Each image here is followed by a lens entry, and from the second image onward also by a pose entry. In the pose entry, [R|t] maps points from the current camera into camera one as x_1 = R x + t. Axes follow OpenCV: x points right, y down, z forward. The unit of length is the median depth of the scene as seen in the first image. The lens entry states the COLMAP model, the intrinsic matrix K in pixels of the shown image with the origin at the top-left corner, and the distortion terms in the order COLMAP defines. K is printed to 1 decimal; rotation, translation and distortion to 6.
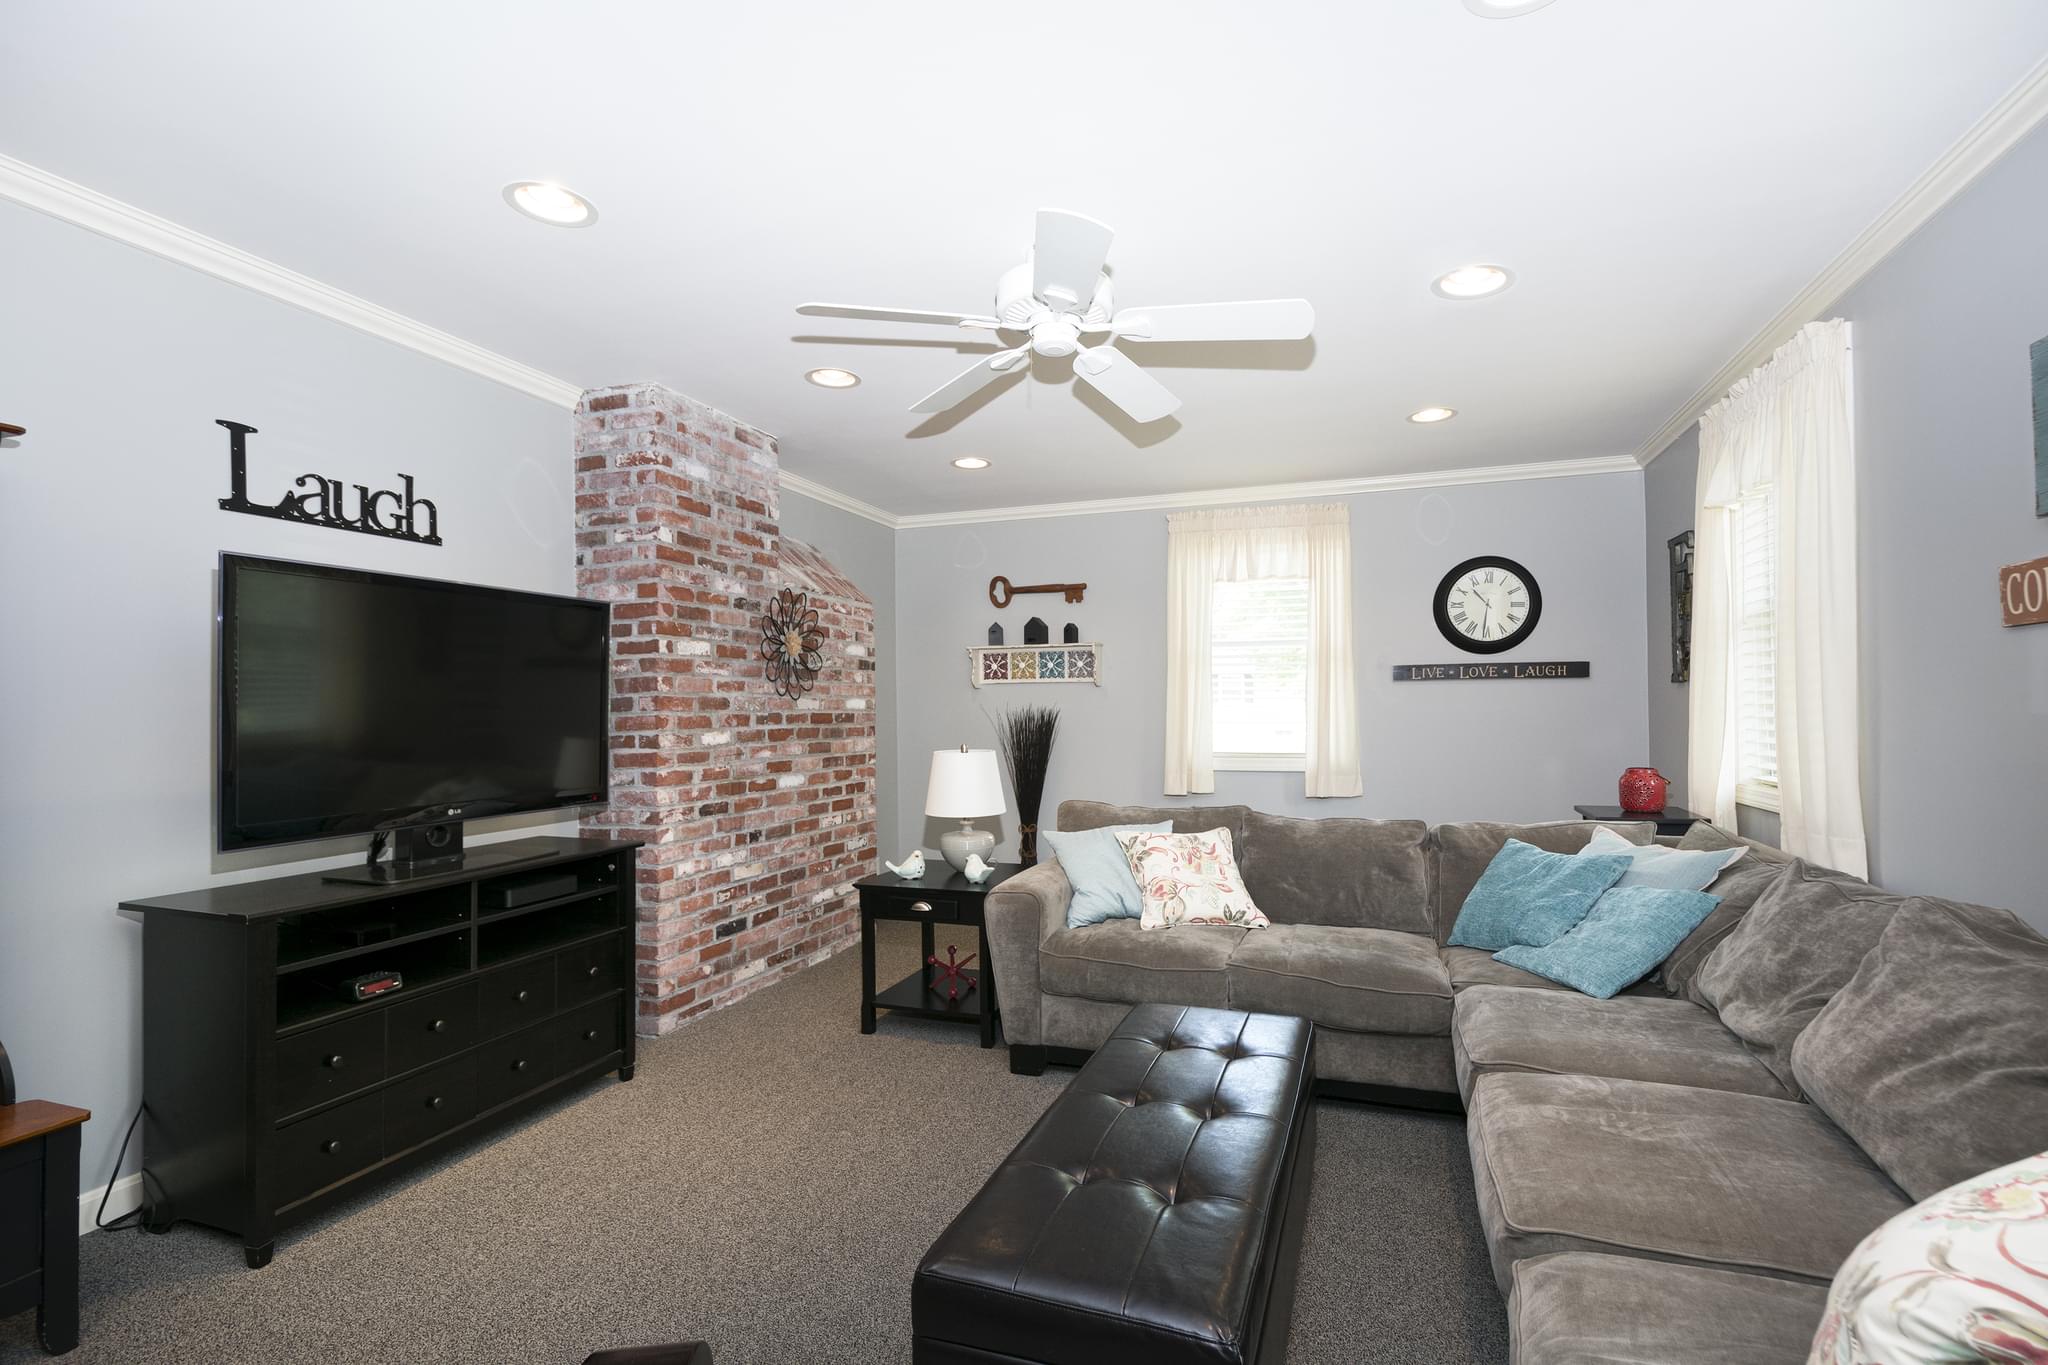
lens RADIAL K [[911.6, 0, 1073.0], [0, 911.6, 706.3], [0, 0, 1]] dist [-0.000152, -0.000381]
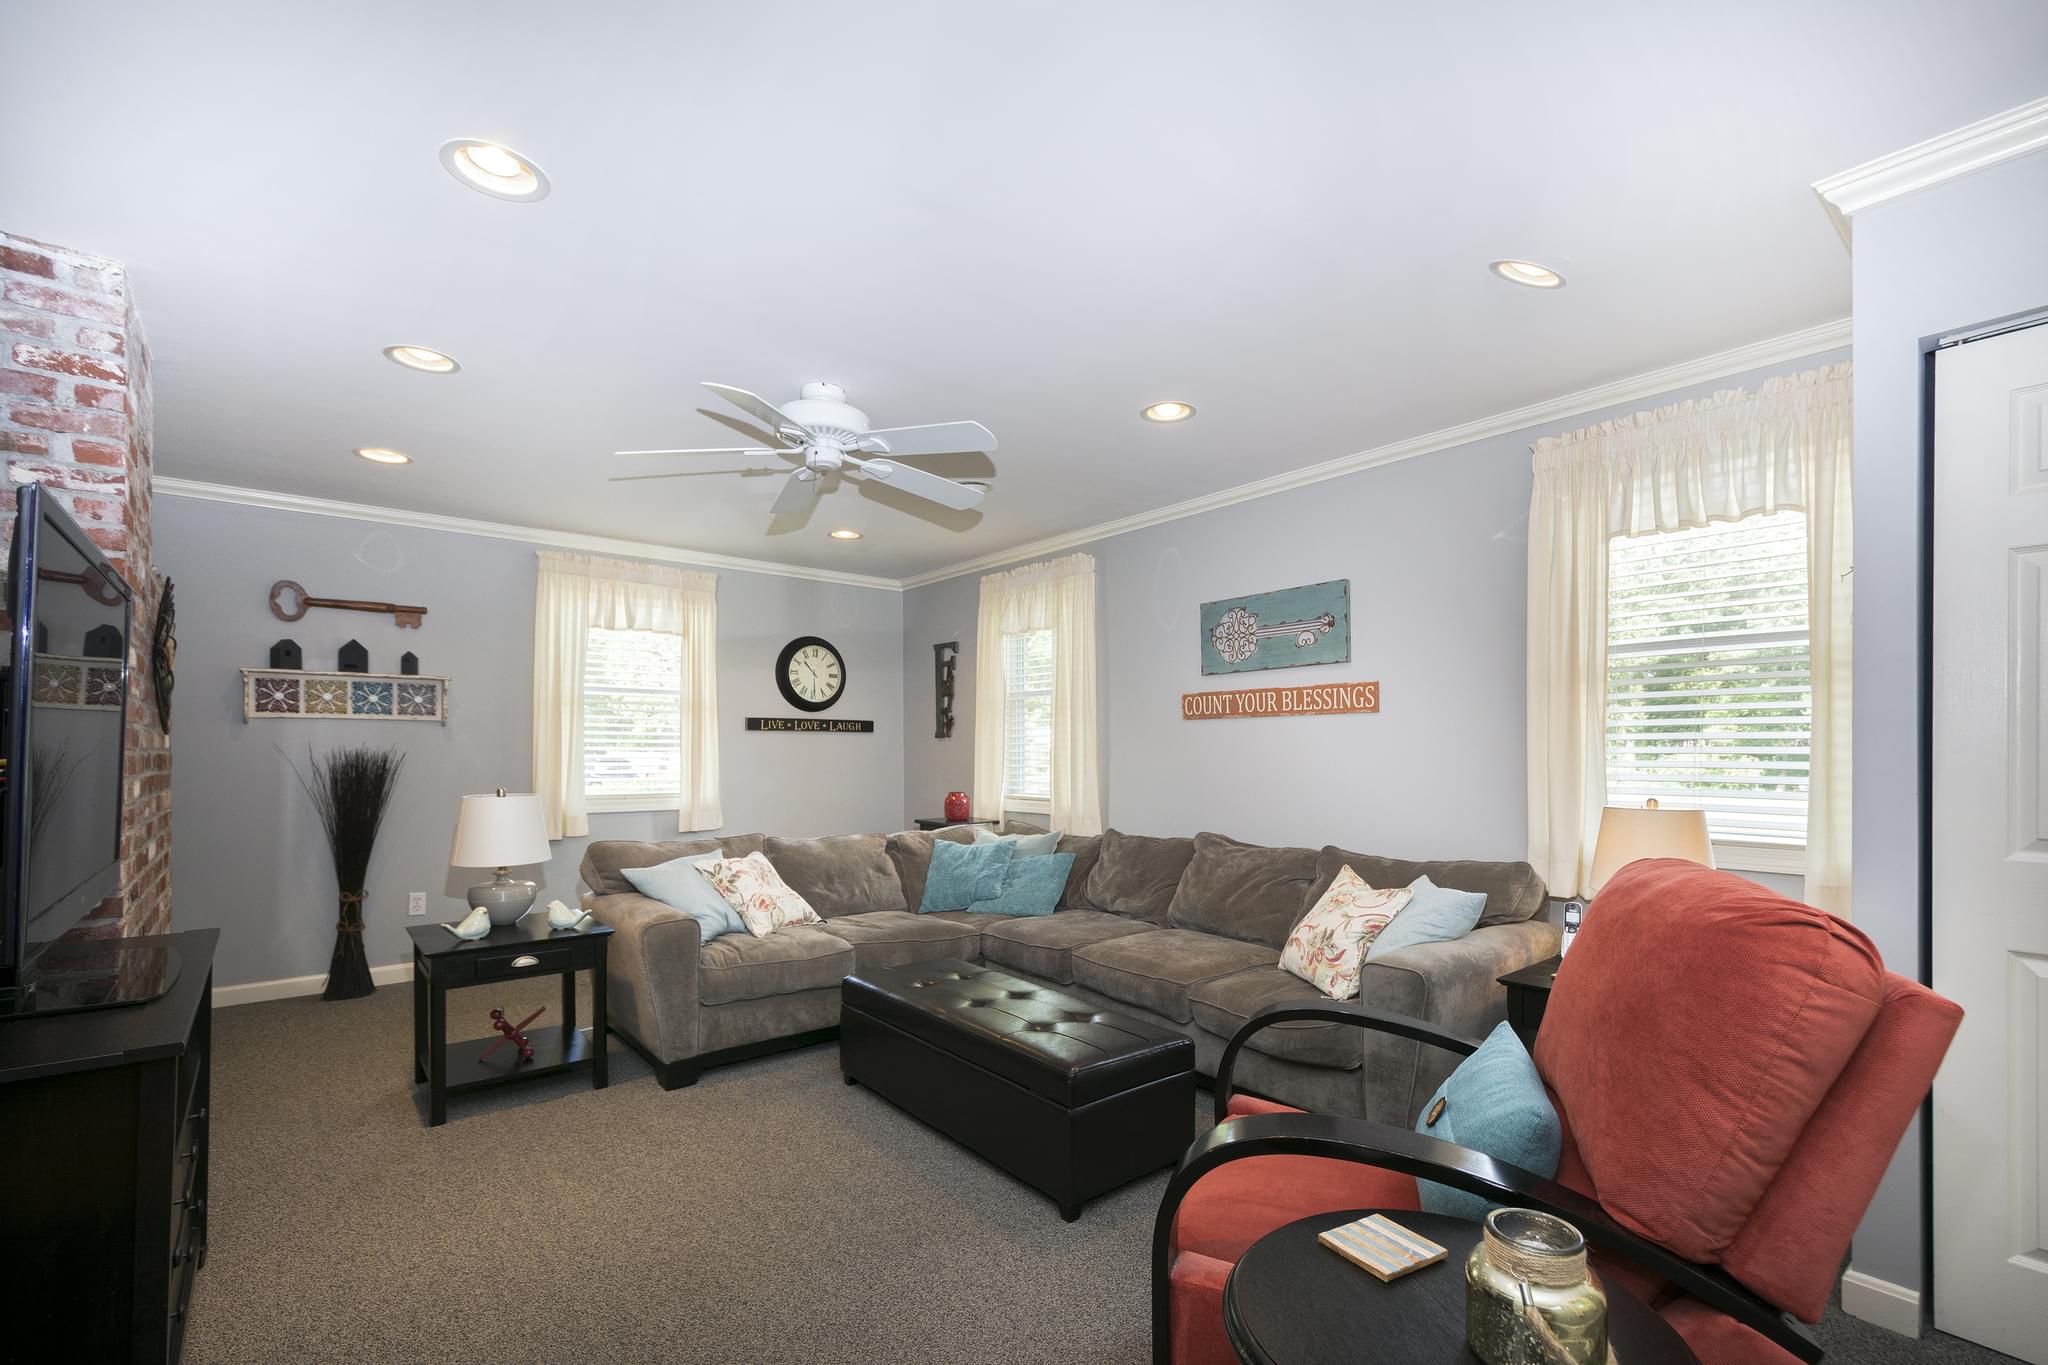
lens RADIAL K [[914.0, 0, 1054.7], [0, 914.0, 748.8], [0, 0, 1]] dist [0.000123, -0.000558]
pose [[0.507695, 0.011478, 0.861461, -0.648396], [-0.006992, 0.999933, -0.009202, 0.006281], [-0.861509, -0.001352, 0.507741, 0.053936]]
